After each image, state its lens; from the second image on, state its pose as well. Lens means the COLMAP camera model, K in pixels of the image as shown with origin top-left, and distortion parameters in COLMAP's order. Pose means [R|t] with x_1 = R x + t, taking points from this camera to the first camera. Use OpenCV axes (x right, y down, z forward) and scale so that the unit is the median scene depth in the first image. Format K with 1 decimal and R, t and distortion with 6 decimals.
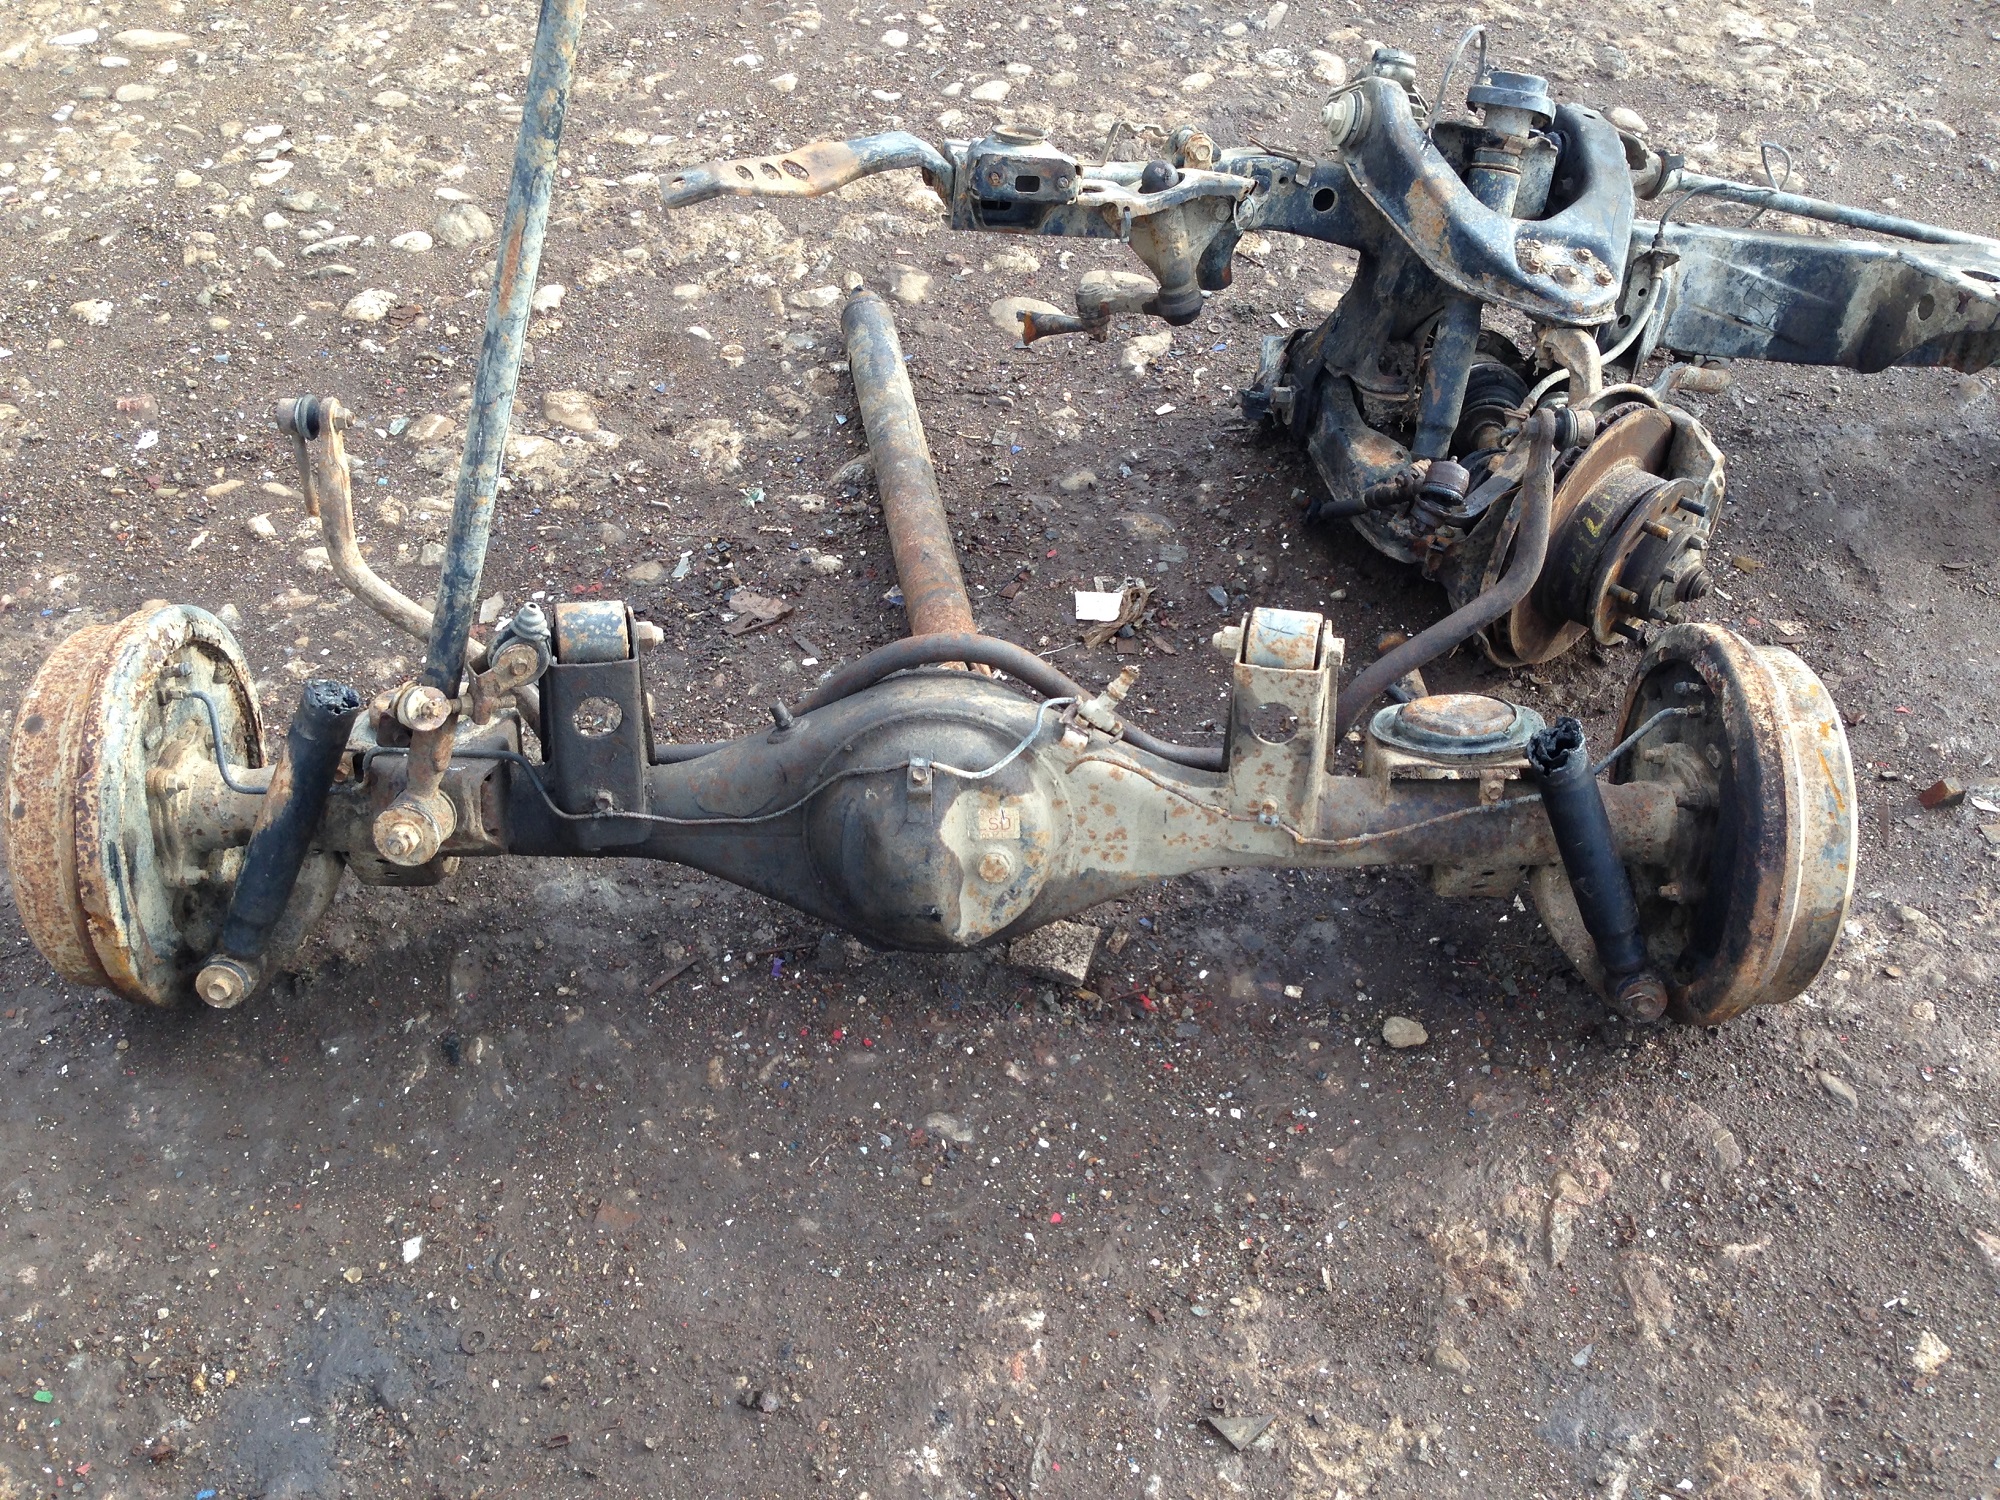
lens RADIAL K [[1942.5, 0, 1000.0], [0, 1942.5, 750.0], [0, 0, 1]] dist [0.122778, 0.004938]
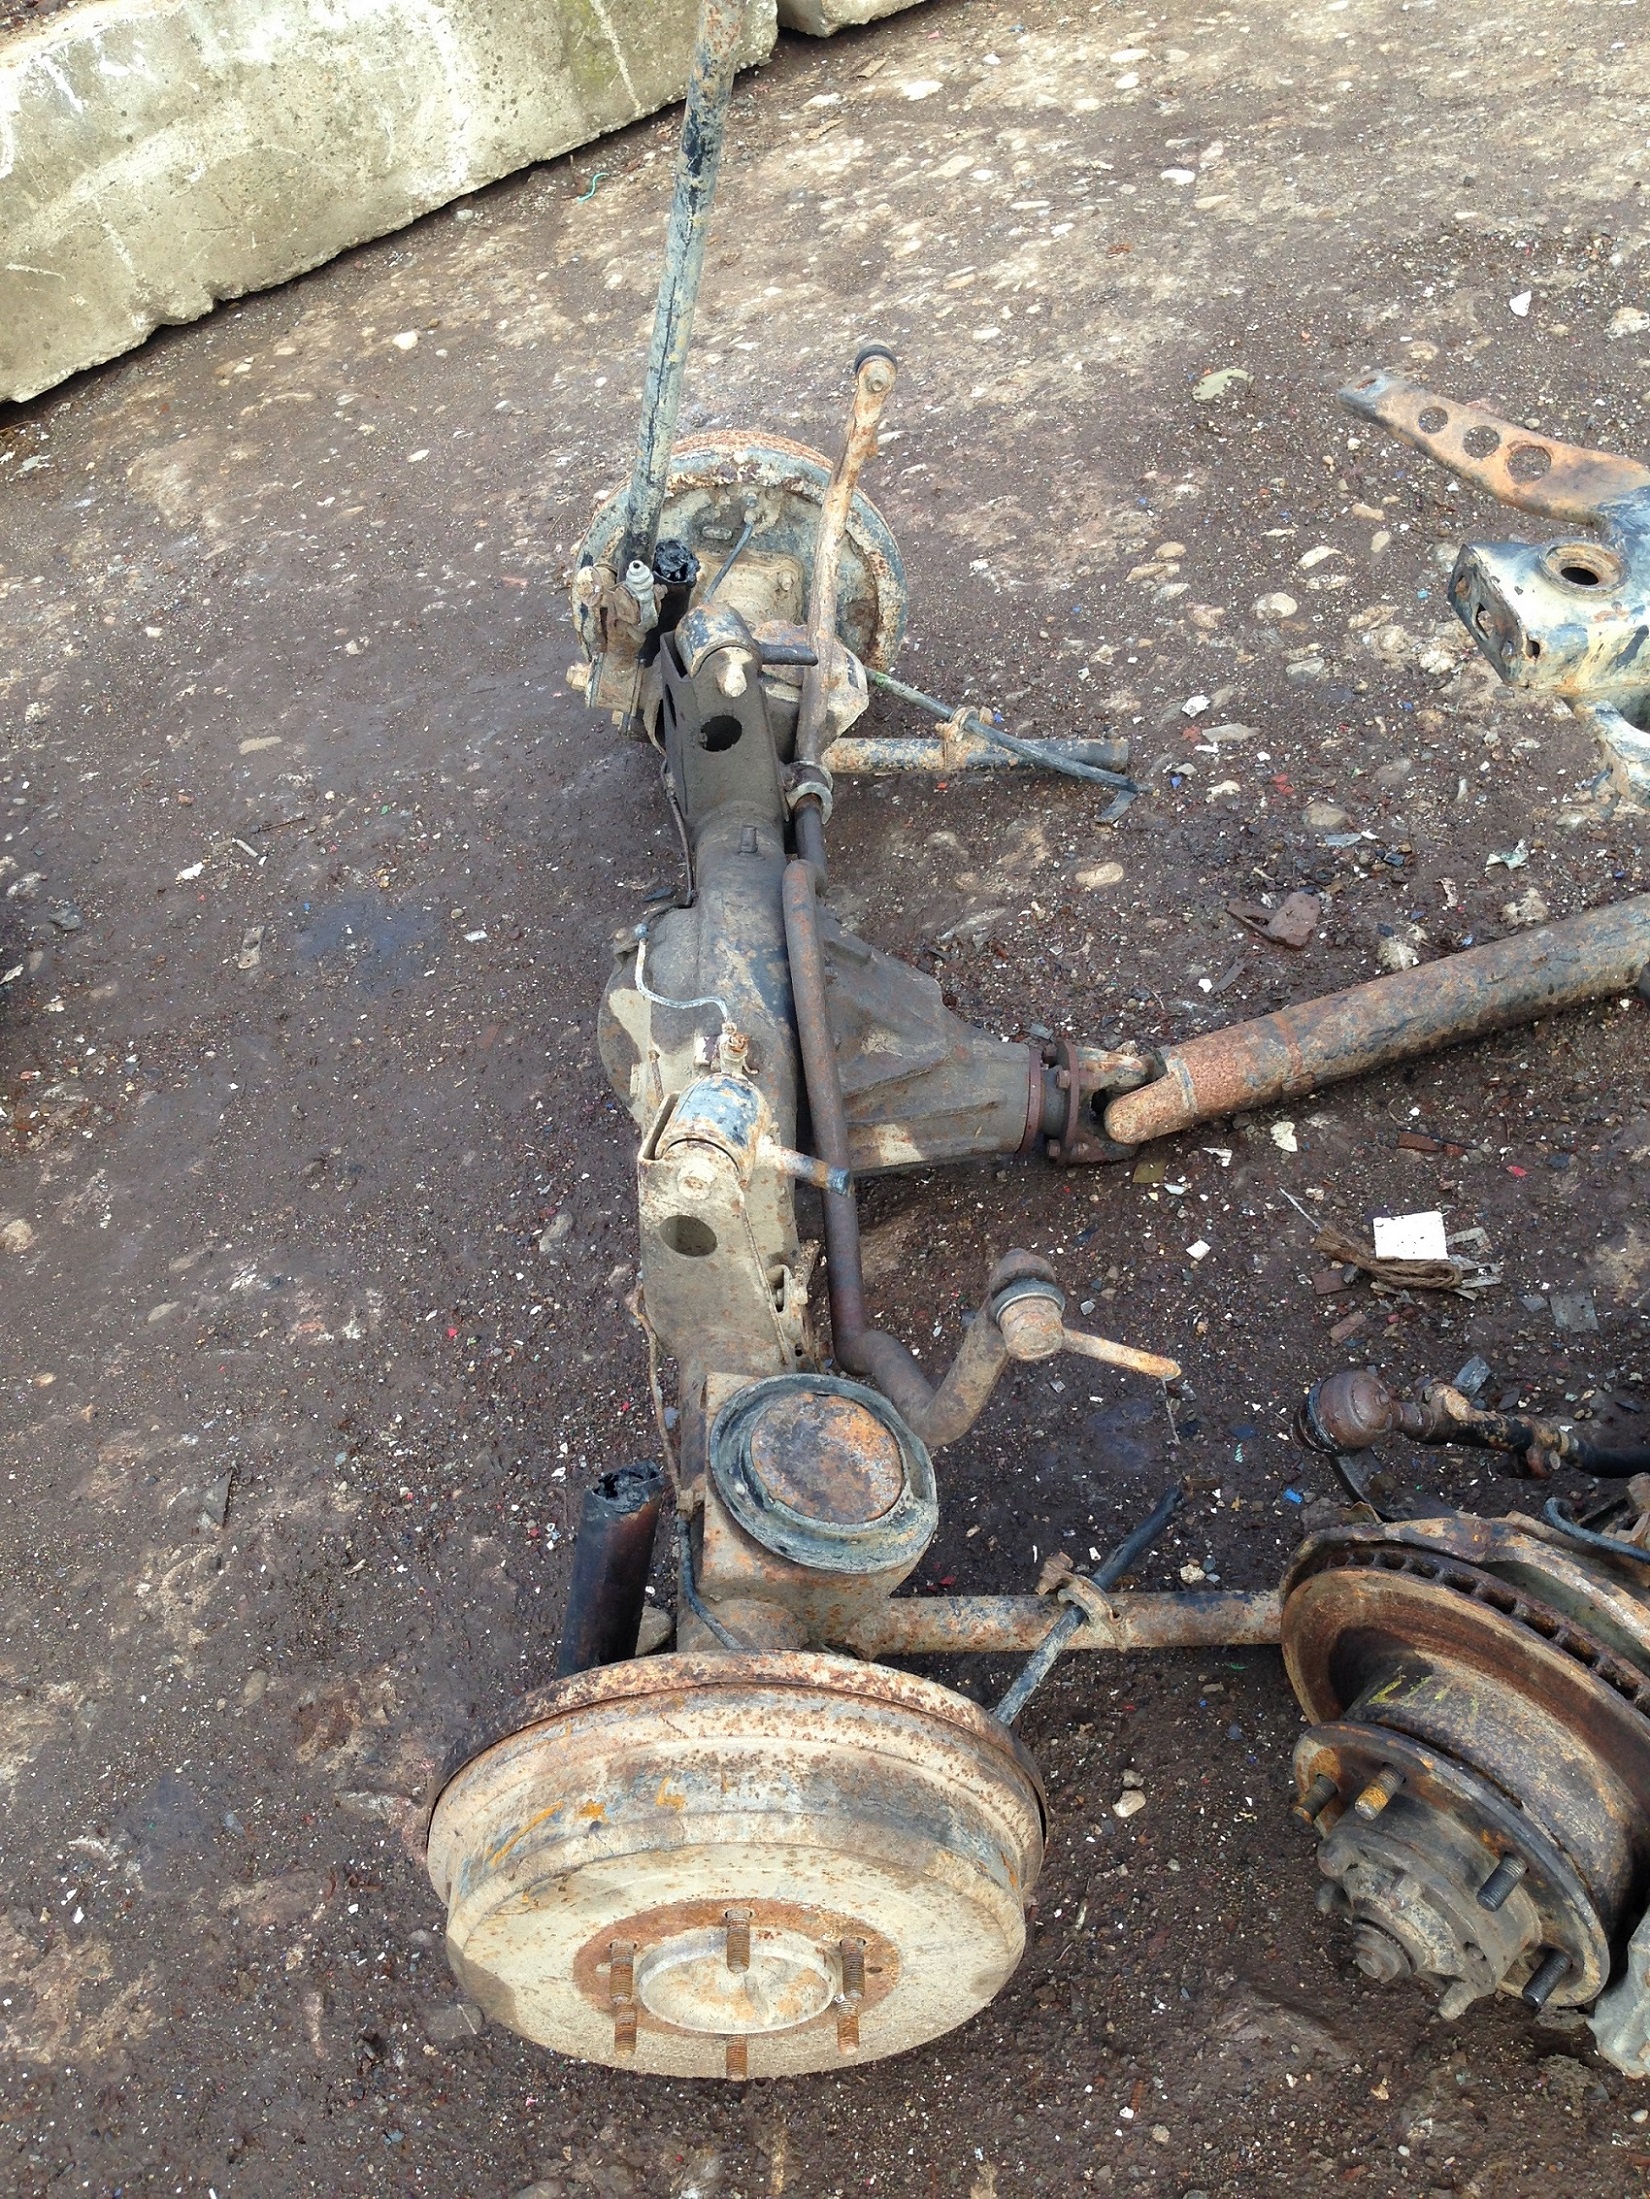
lens RADIAL K [[2102.9, 0, 825.0], [0, 2102.9, 1099.5], [0, 0, 1]] dist [0.118512, -0.006312]
pose [[-0.002076, 0.681415, -0.731894, 0.723552], [-0.519598, 0.624604, 0.582999, -0.556290], [0.854408, 0.381501, 0.352765, 0.708971]]
